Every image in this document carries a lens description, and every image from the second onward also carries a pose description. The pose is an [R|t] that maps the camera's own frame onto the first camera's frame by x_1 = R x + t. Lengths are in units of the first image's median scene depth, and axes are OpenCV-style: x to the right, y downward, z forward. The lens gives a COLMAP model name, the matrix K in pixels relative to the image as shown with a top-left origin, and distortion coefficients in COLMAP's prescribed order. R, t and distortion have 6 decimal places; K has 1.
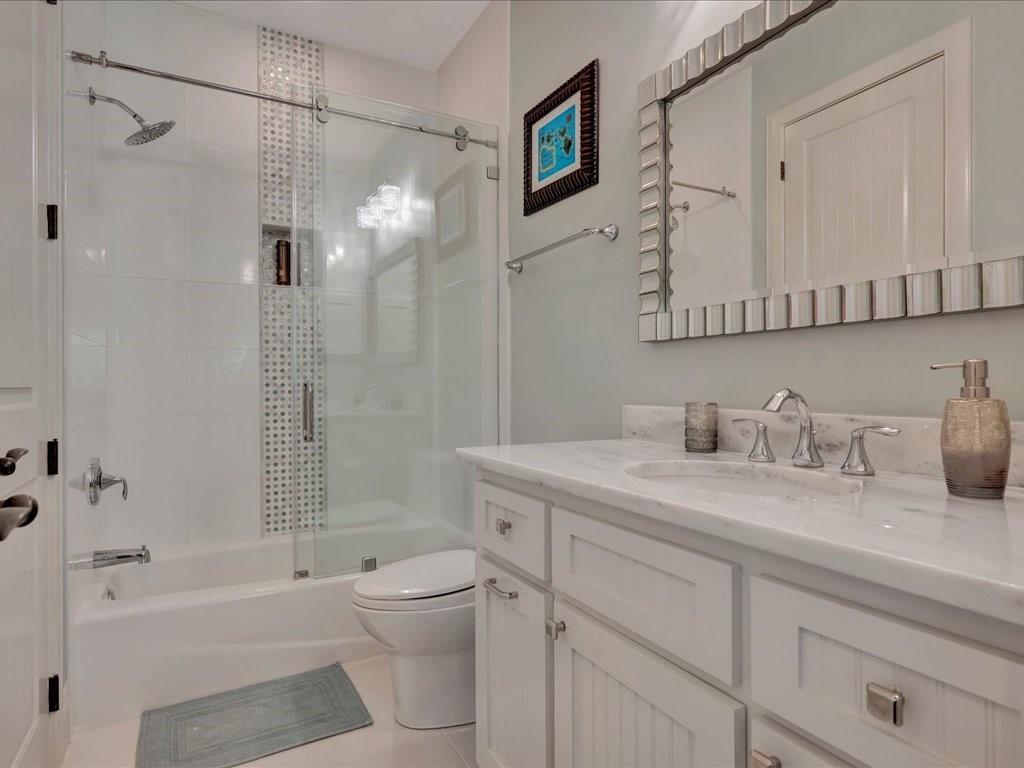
lens RADIAL K [[646.5, 0, 512.0], [0, 646.5, 384.0], [0, 0, 1]] dist [-0.000852, -0.000840]
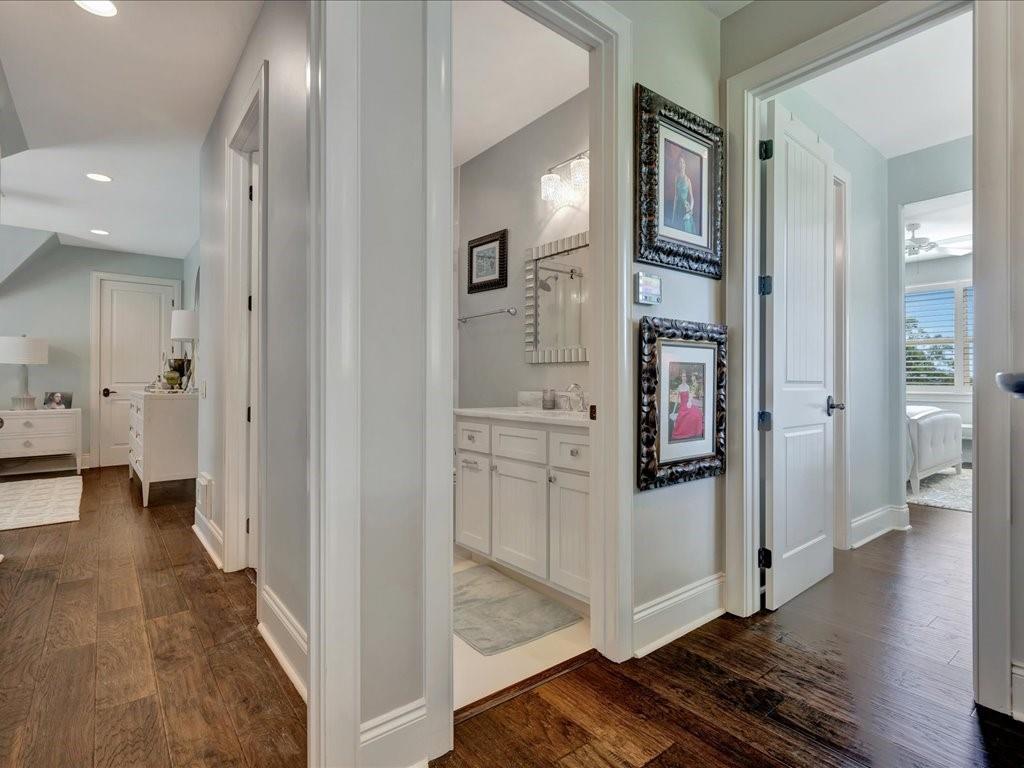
lens RADIAL K [[646.5, 0, 512.0], [0, 646.5, 384.0], [0, 0, 1]] dist [-0.000852, -0.000840]
pose [[0.987968, 0.006655, 0.154518, -0.182272], [-0.006457, 0.999978, -0.001782, 0.010536], [-0.154526, 0.000763, 0.987988, -1.134222]]
